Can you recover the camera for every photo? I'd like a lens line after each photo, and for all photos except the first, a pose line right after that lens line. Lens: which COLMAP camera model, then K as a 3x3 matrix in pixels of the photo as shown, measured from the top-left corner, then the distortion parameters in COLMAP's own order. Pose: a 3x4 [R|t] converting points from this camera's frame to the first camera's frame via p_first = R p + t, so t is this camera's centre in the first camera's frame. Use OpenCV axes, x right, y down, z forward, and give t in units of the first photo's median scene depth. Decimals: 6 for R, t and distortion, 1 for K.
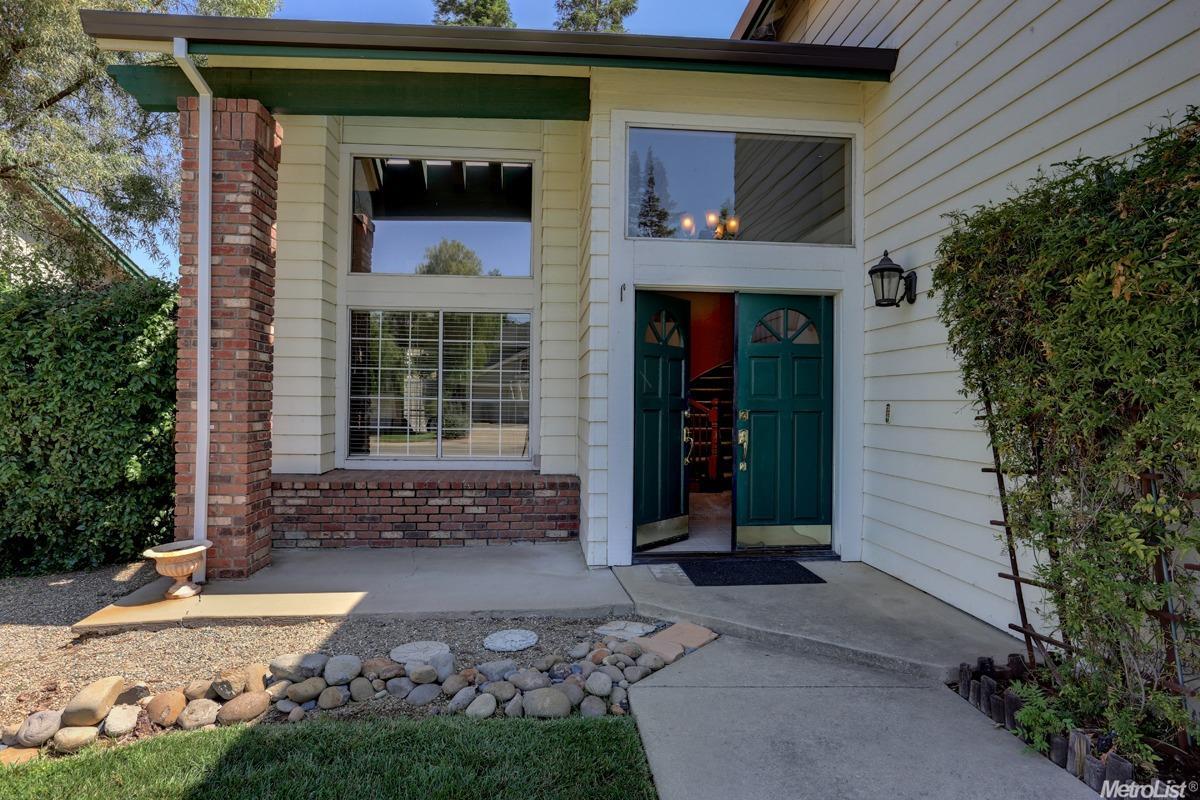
lens RADIAL K [[706.7, 0, 605.2], [0, 706.7, 389.1], [0, 0, 1]] dist [-0.033910, 0.022723]
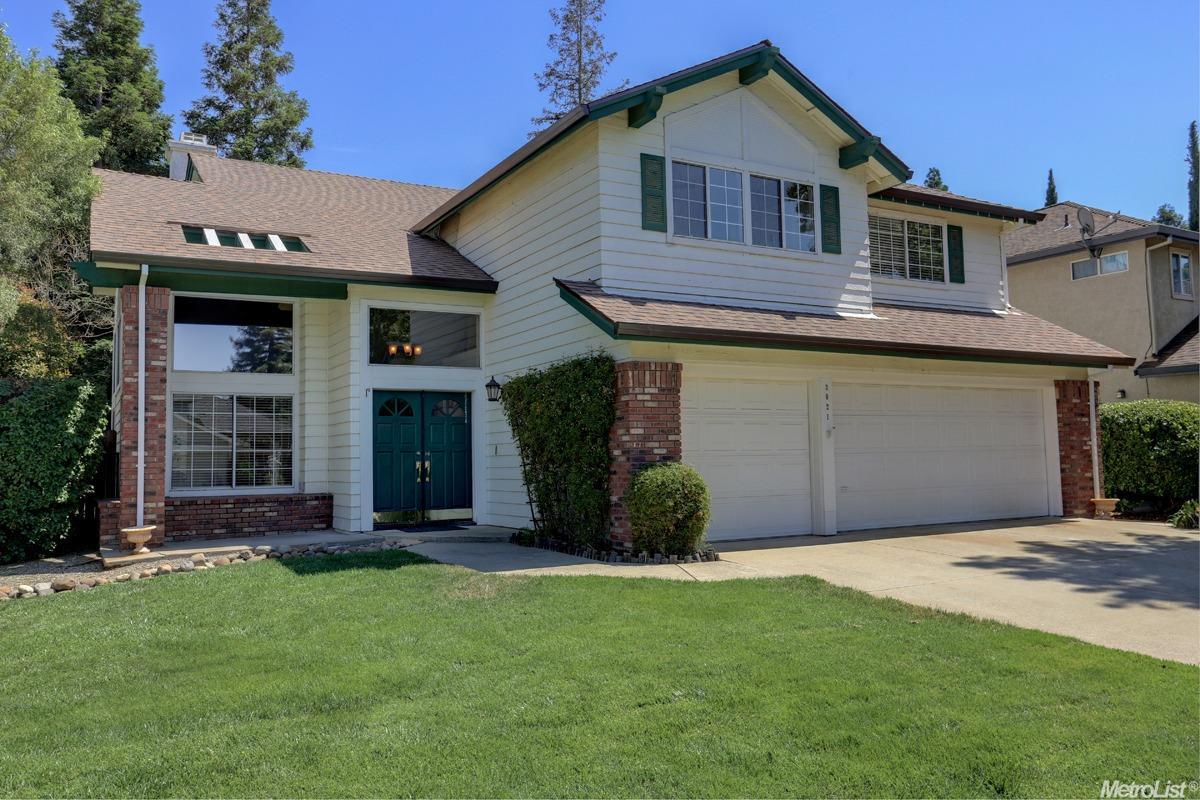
lens RADIAL K [[920.3, 0, 596.7], [0, 920.3, 399.9], [0, 0, 1]] dist [-0.015210, 0.006076]
pose [[0.909856, 0.000942, 0.414923, -0.453612], [0.020857, 0.998629, -0.048005, 0.021857], [-0.414400, 0.052332, 0.908589, -1.582801]]
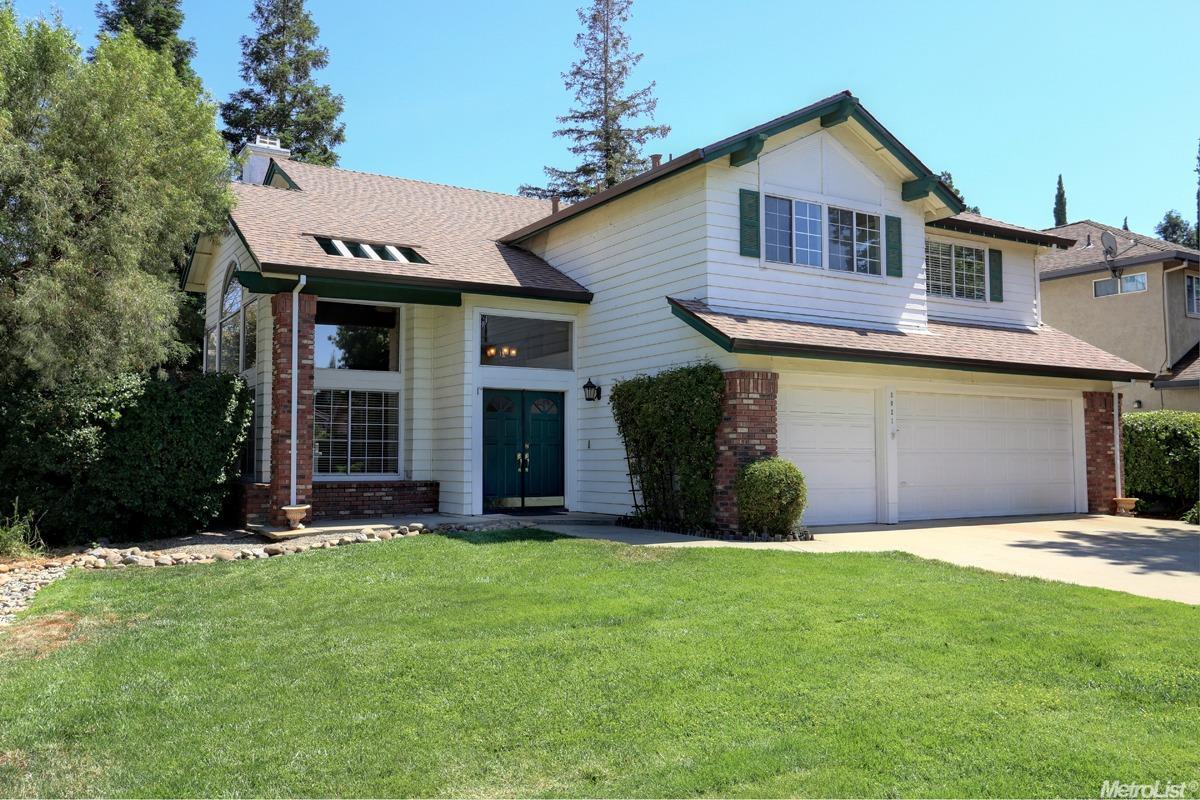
lens RADIAL K [[979.5, 0, 593.6], [0, 979.5, 398.4], [0, 0, 1]] dist [-0.013880, 0.019352]
pose [[0.898100, 0.017730, 0.439433, -0.986767], [0.001894, 0.999022, -0.044180, 0.024277], [-0.439787, 0.040511, 0.897188, -1.879469]]
